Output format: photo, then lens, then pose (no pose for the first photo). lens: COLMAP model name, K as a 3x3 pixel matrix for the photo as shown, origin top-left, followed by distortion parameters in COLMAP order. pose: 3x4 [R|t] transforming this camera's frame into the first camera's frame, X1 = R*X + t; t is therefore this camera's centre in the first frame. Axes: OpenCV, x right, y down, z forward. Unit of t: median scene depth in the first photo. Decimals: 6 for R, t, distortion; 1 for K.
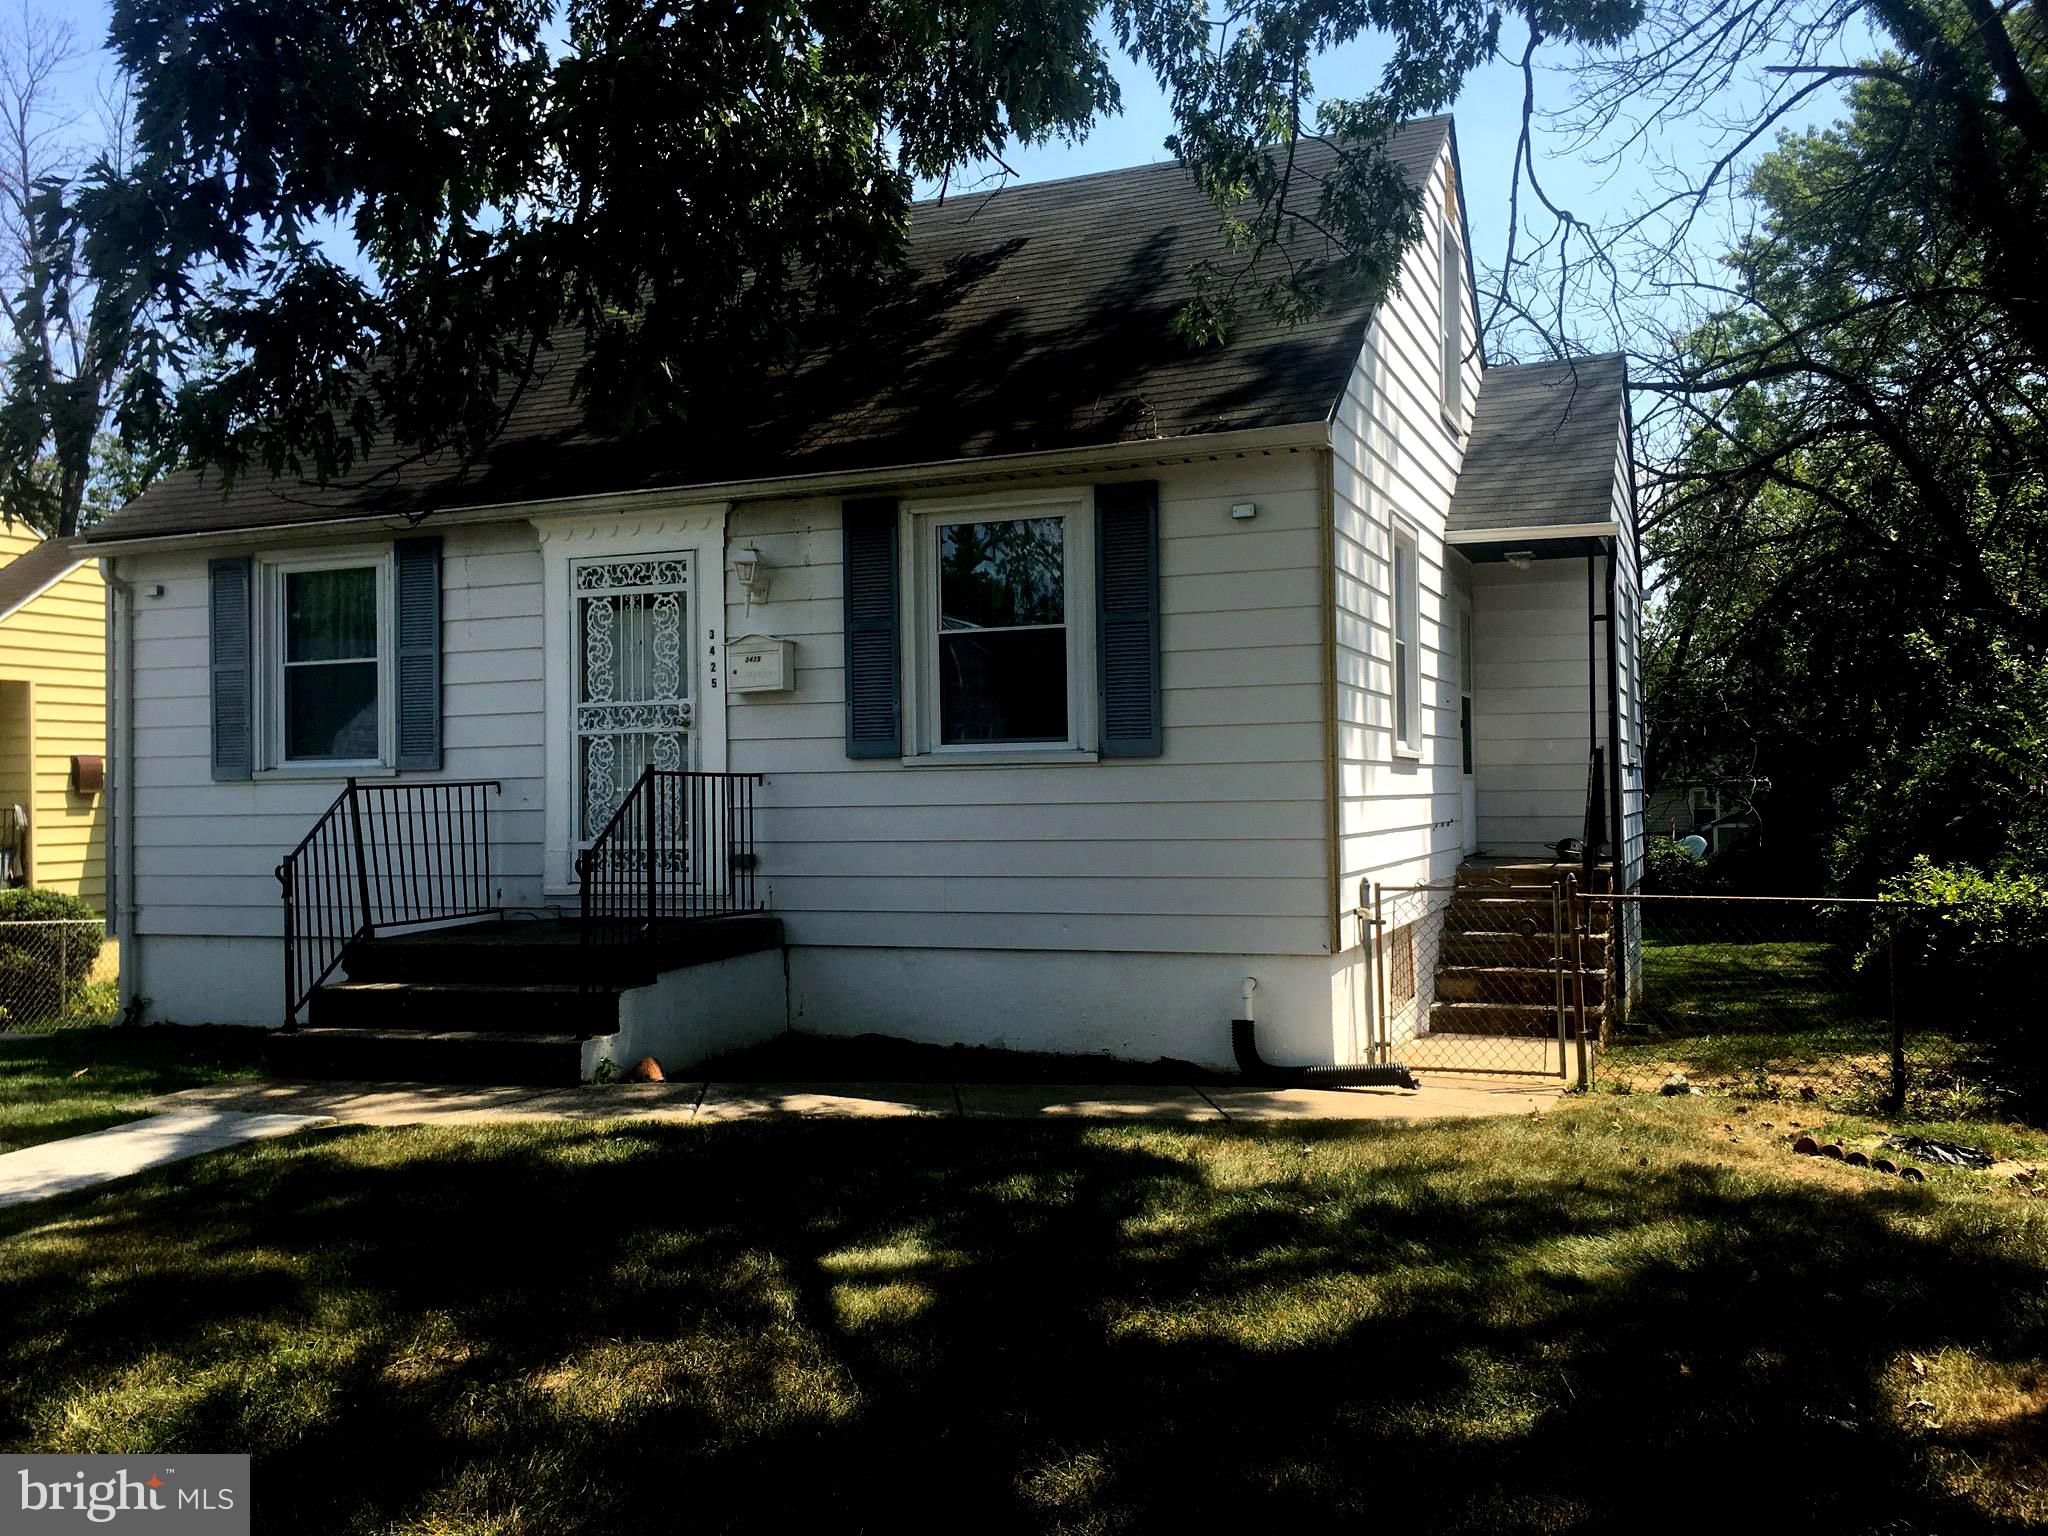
lens RADIAL K [[1760.3, 0, 1029.4], [0, 1760.3, 767.6], [0, 0, 1]] dist [0.061624, -0.056881]
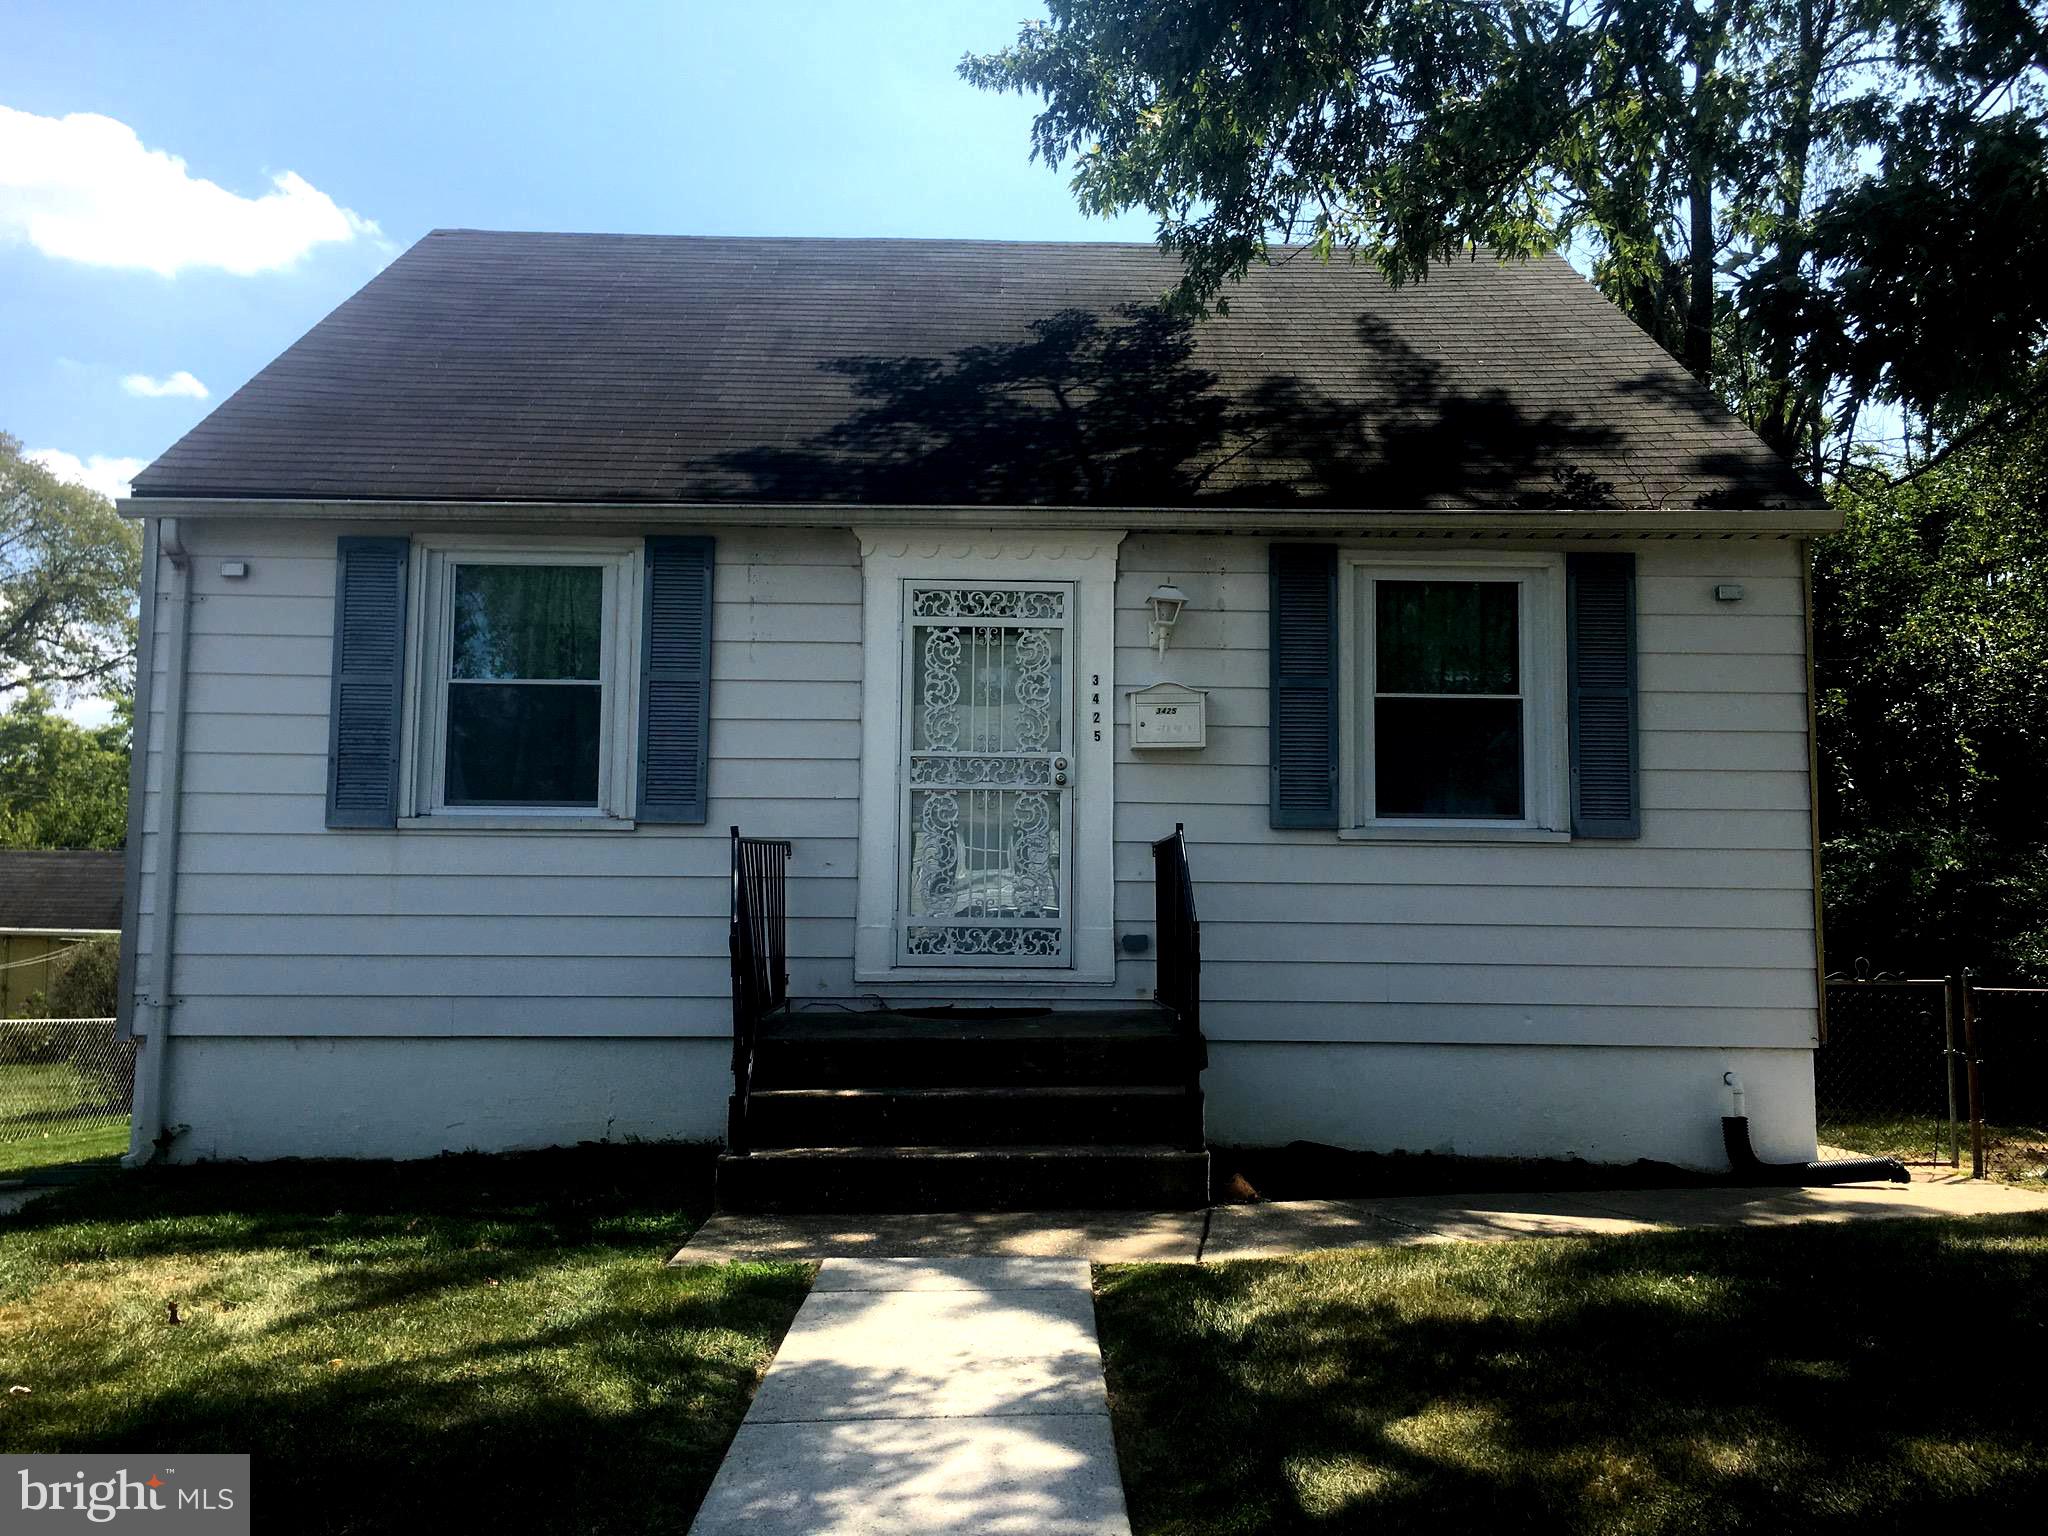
lens RADIAL K [[1760.3, 0, 1026.0], [0, 1760.3, 760.7], [0, 0, 1]] dist [0.061624, -0.056881]
pose [[0.917934, 0.056407, 0.392703, -0.546912], [-0.030051, 0.996883, -0.072946, 0.028105], [-0.395594, 0.055159, 0.916768, 0.222730]]
